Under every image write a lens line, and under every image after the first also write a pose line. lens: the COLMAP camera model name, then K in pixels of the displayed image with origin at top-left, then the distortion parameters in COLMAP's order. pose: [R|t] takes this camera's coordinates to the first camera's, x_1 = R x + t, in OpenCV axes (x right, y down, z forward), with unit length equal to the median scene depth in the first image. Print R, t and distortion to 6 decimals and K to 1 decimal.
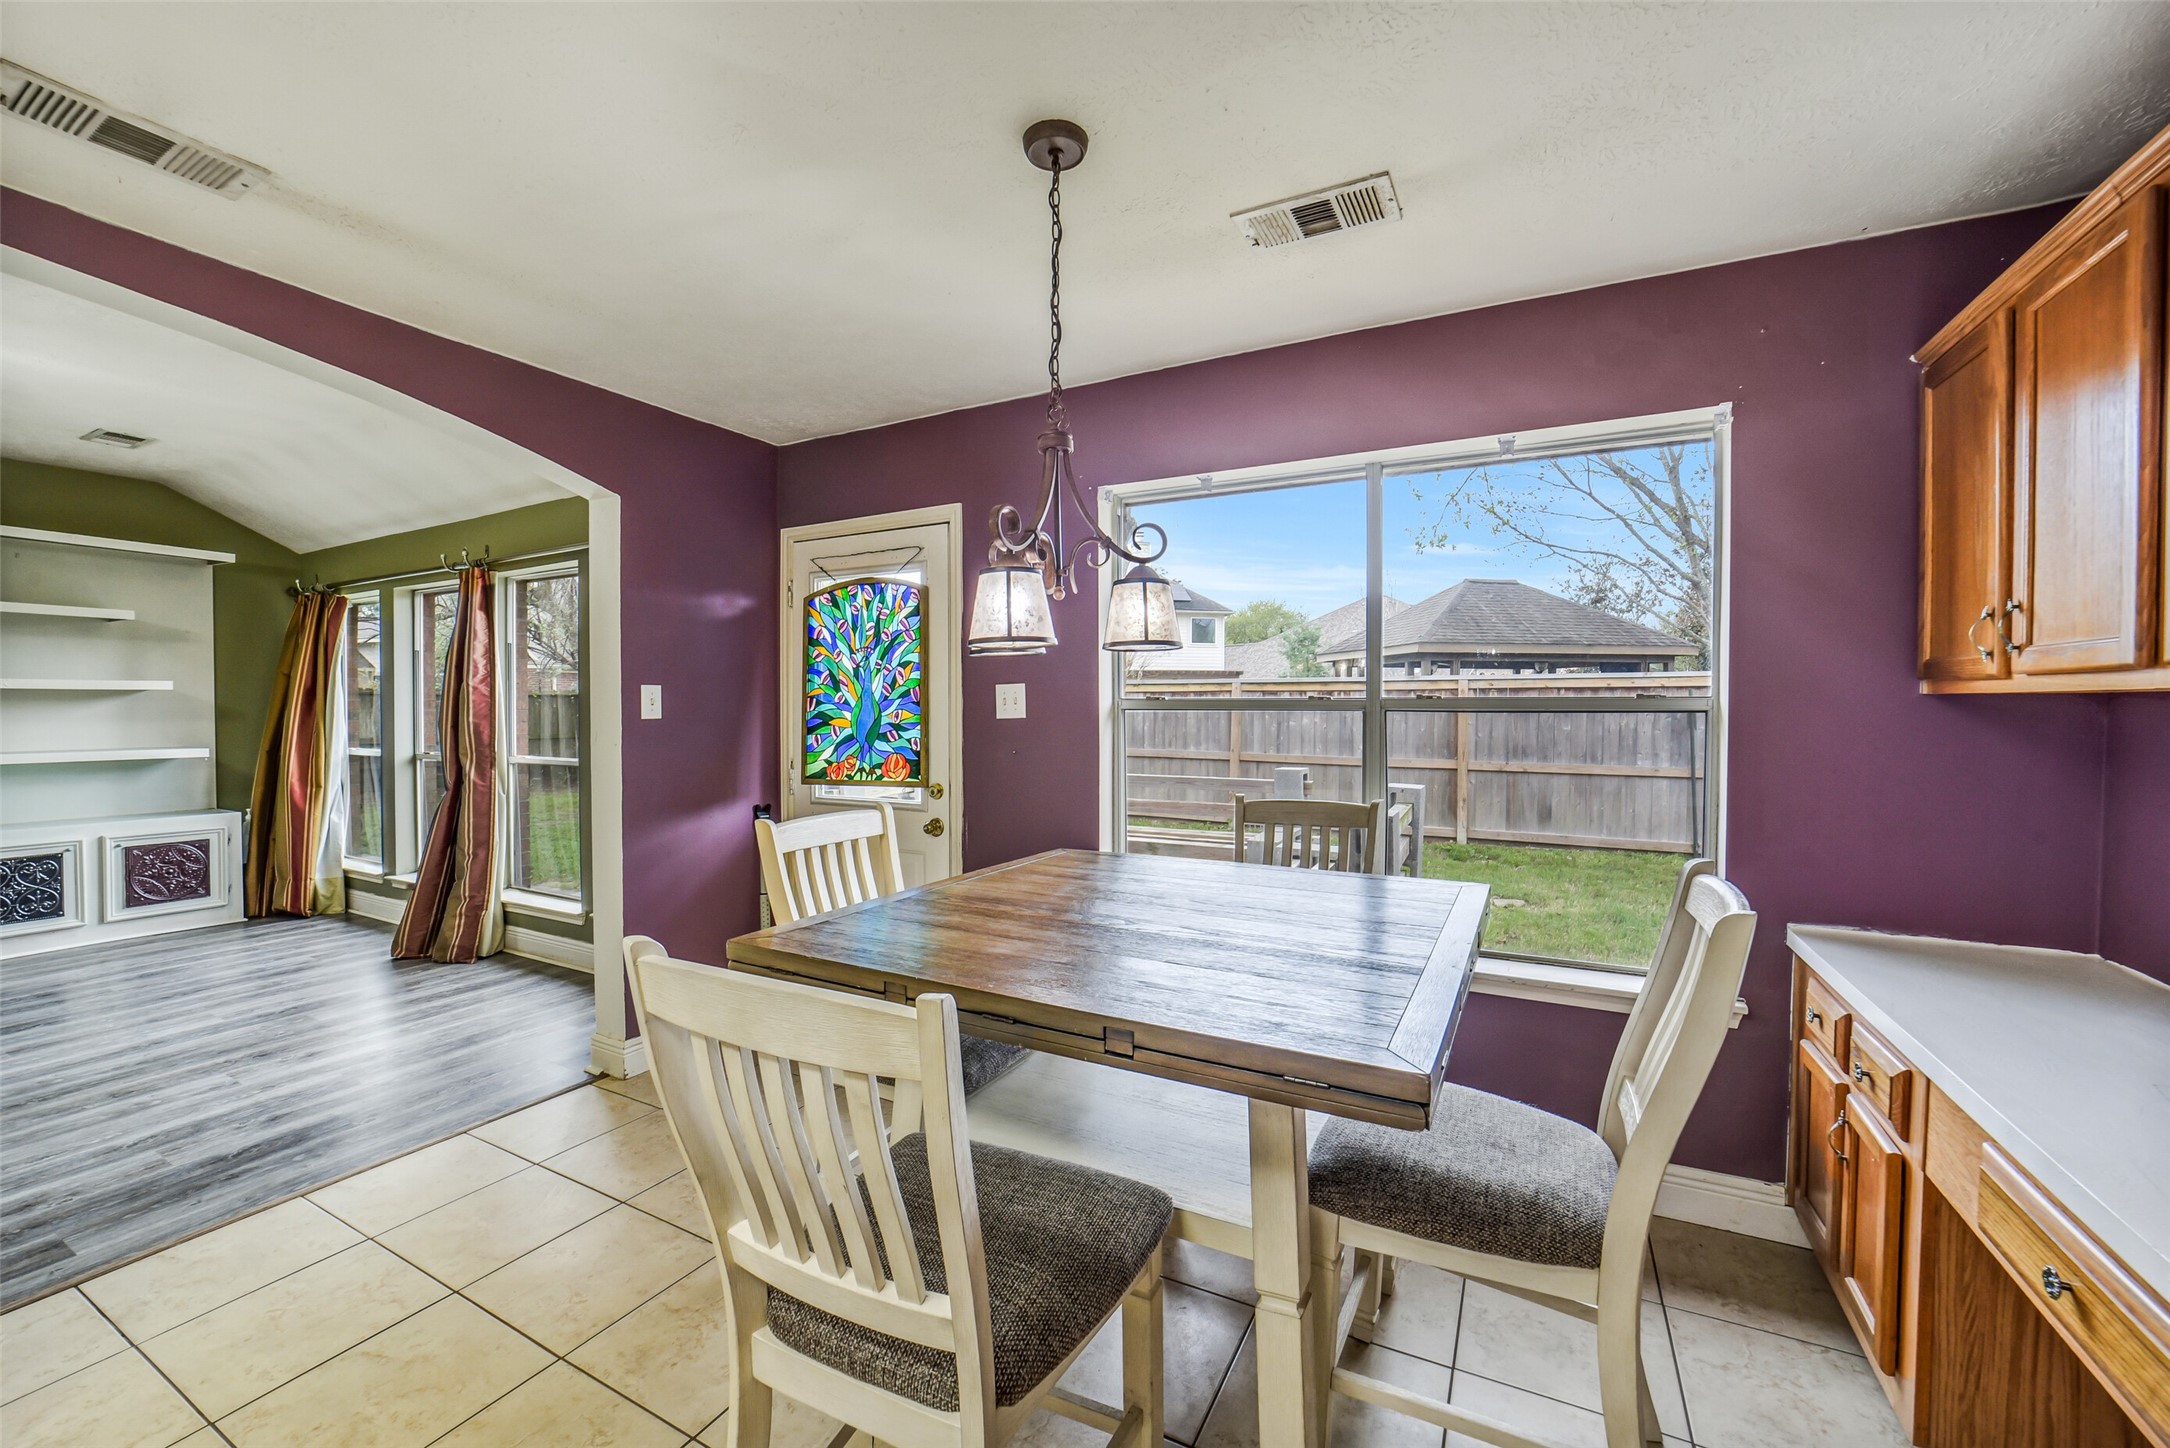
lens RADIAL K [[849.8, 0, 1091.2], [0, 849.8, 722.1], [0, 0, 1]] dist [-0.037577, 0.008315]
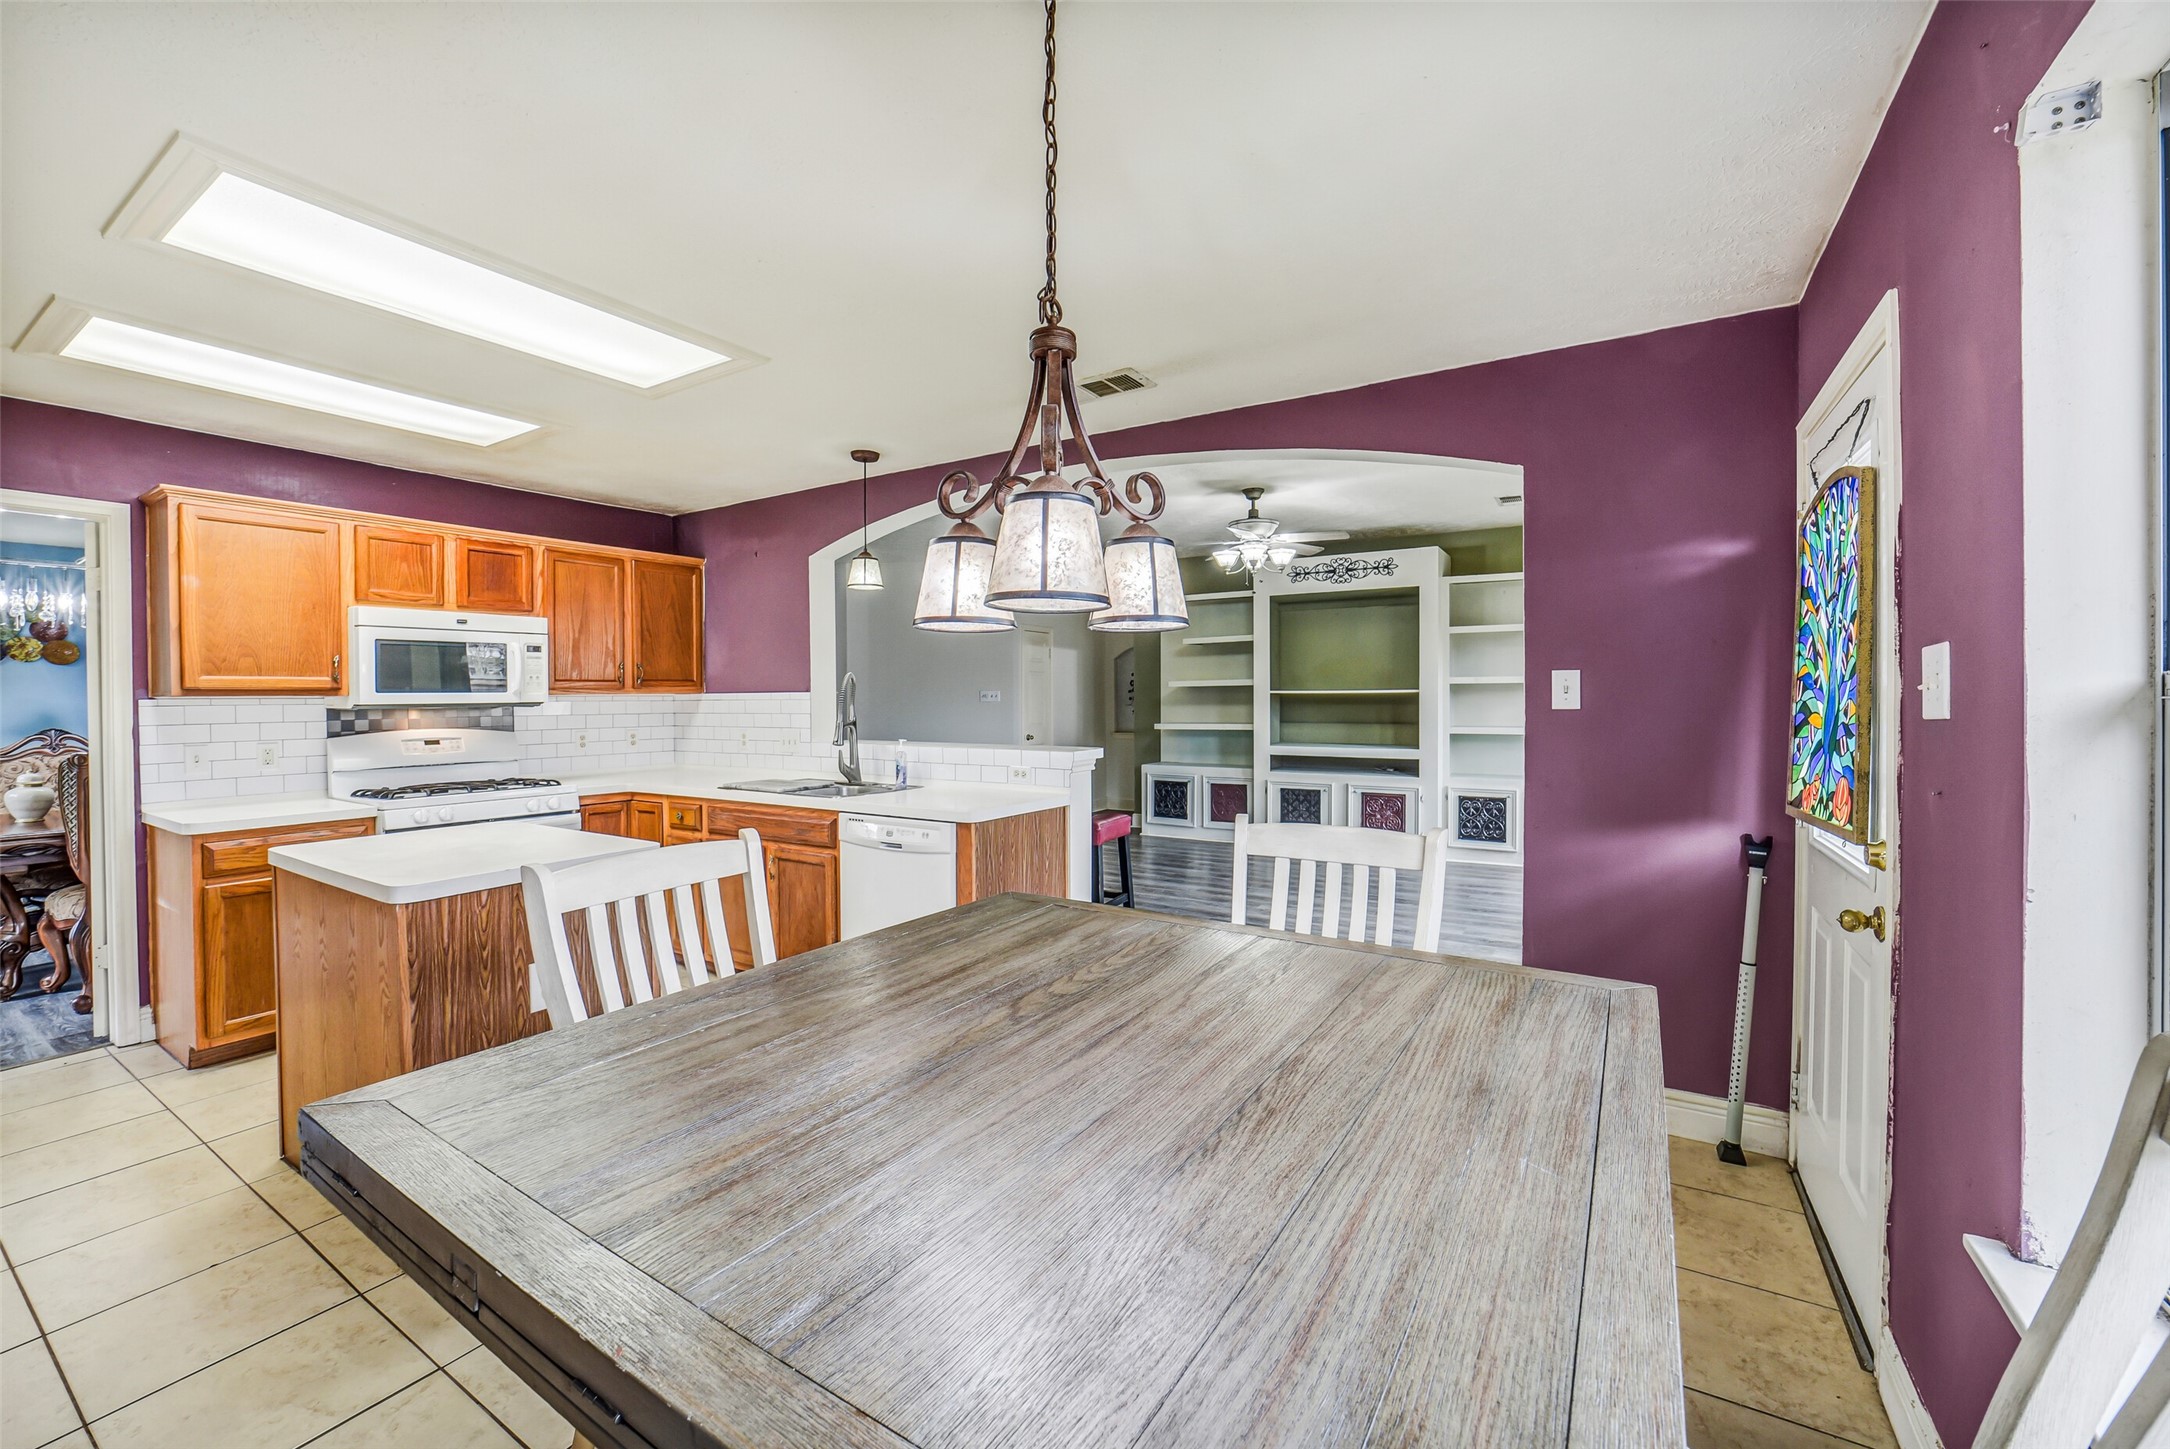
lens RADIAL K [[849.8, 0, 1101.8], [0, 849.8, 710.0], [0, 0, 1]] dist [-0.037577, 0.008315]
pose [[-0.067339, 0.014832, -0.997620, 0.328125], [-0.013264, 0.999788, 0.015760, -0.009434], [0.997642, 0.014294, -0.067128, 0.528433]]
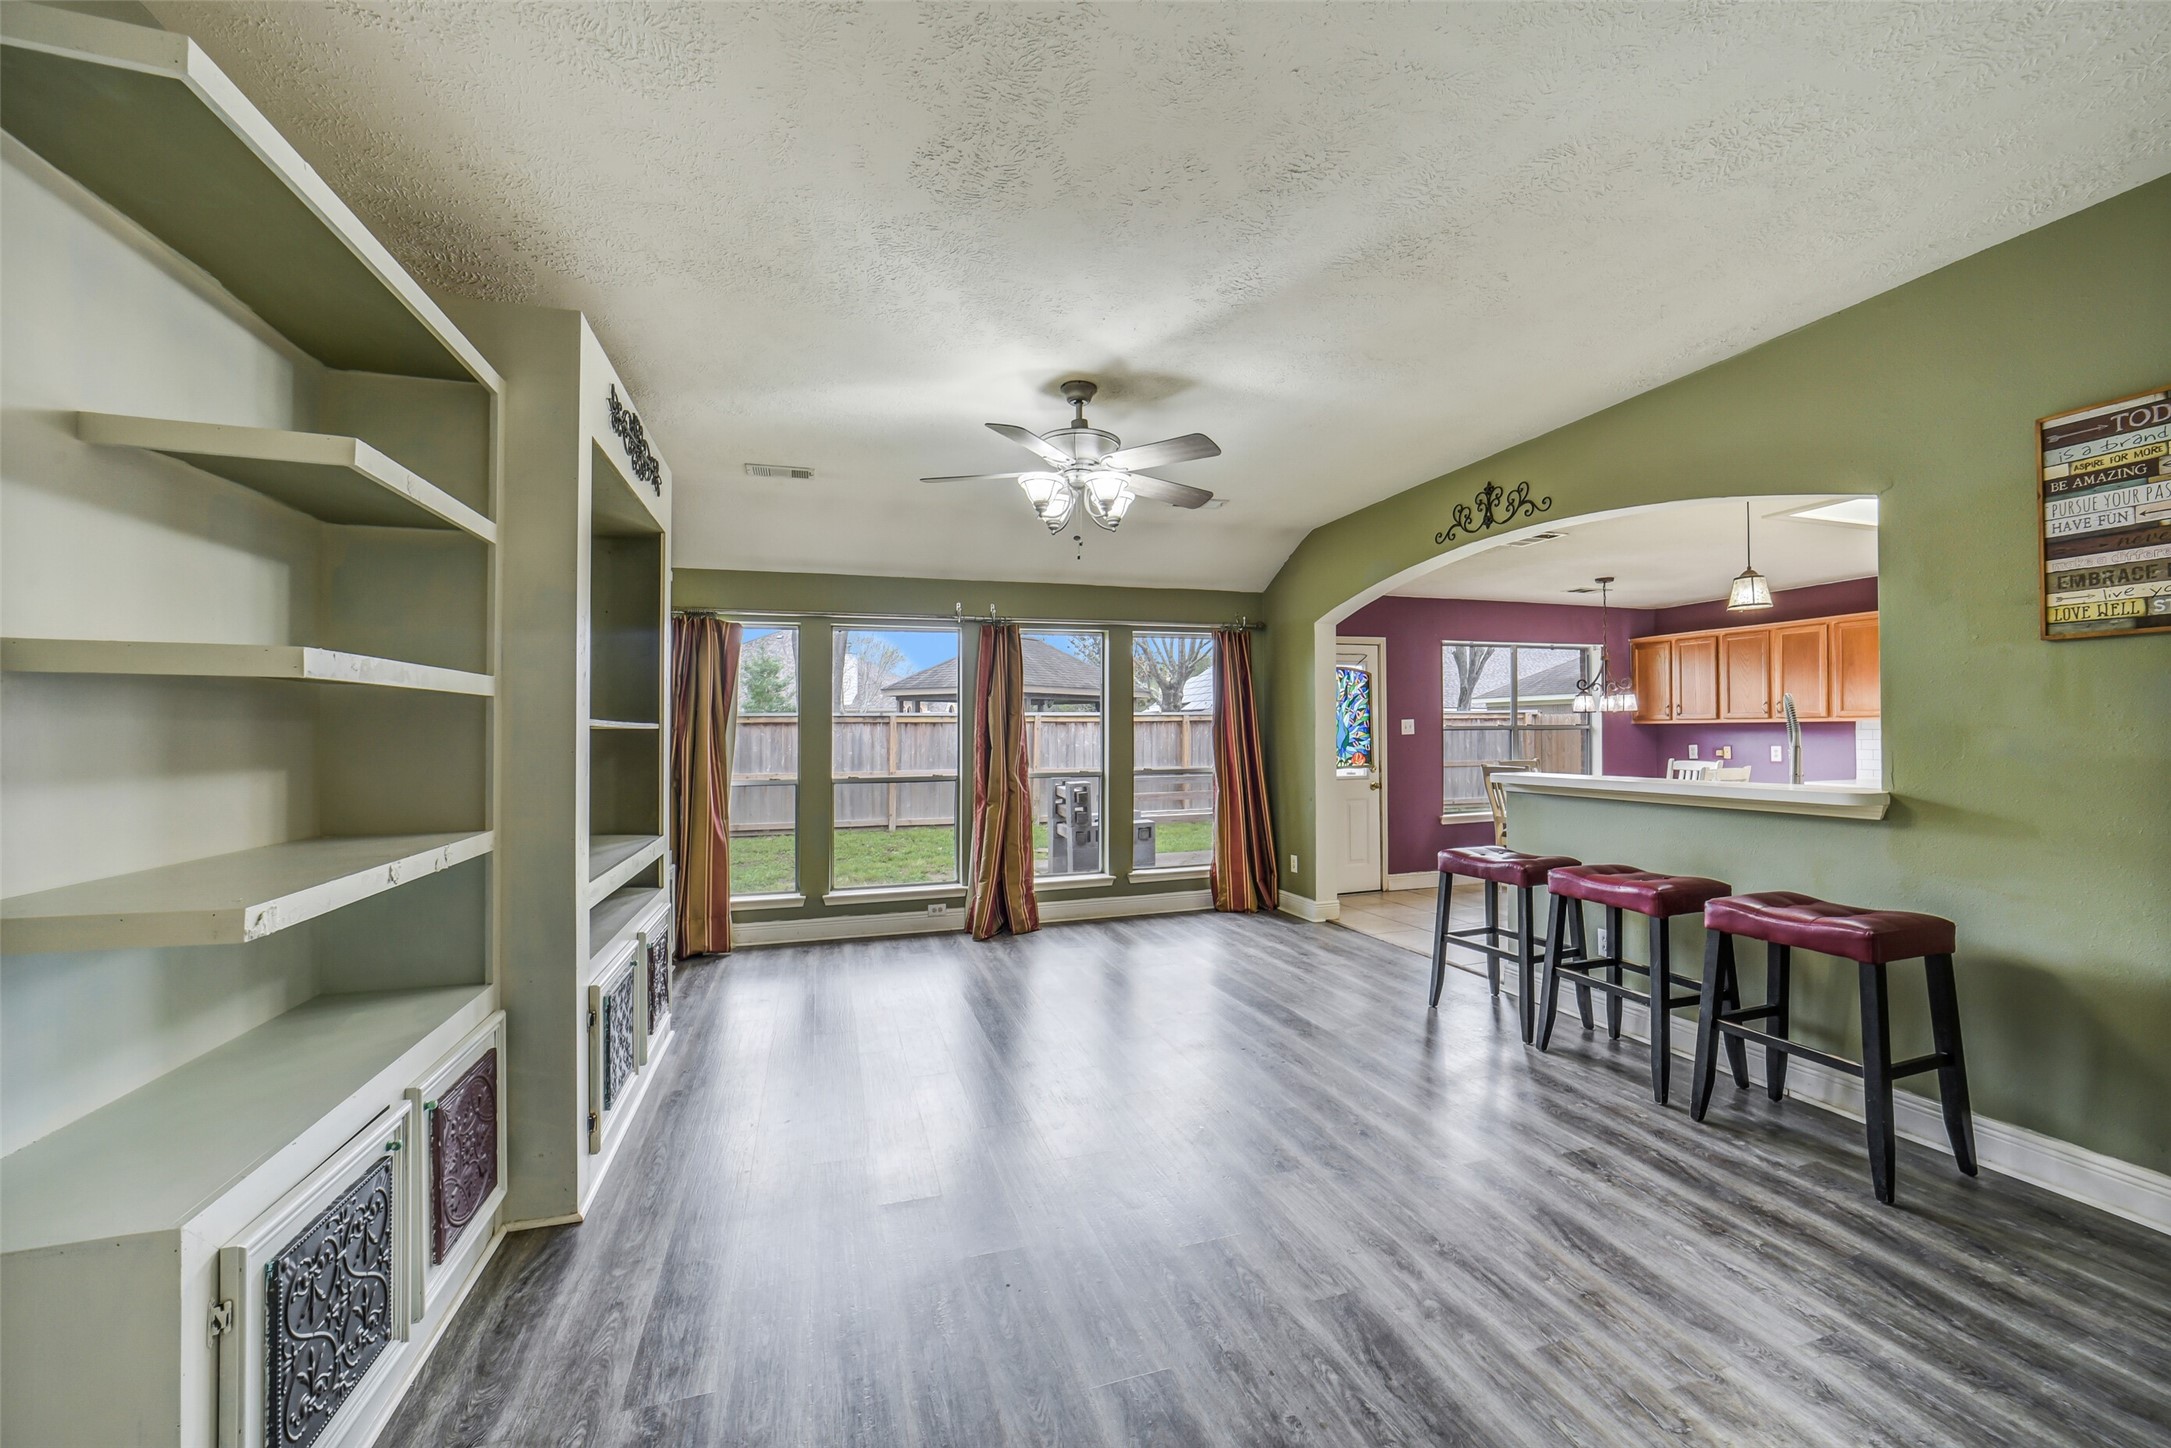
lens RADIAL K [[850.2, 0, 1095.0], [0, 850.2, 731.0], [0, 0, 1]] dist [-0.037577, 0.008315]
pose [[0.702252, -0.004904, 0.711911, -2.098606], [0.022634, 0.999625, -0.015441, 0.002285], [-0.711568, 0.026957, 0.702099, -0.005640]]
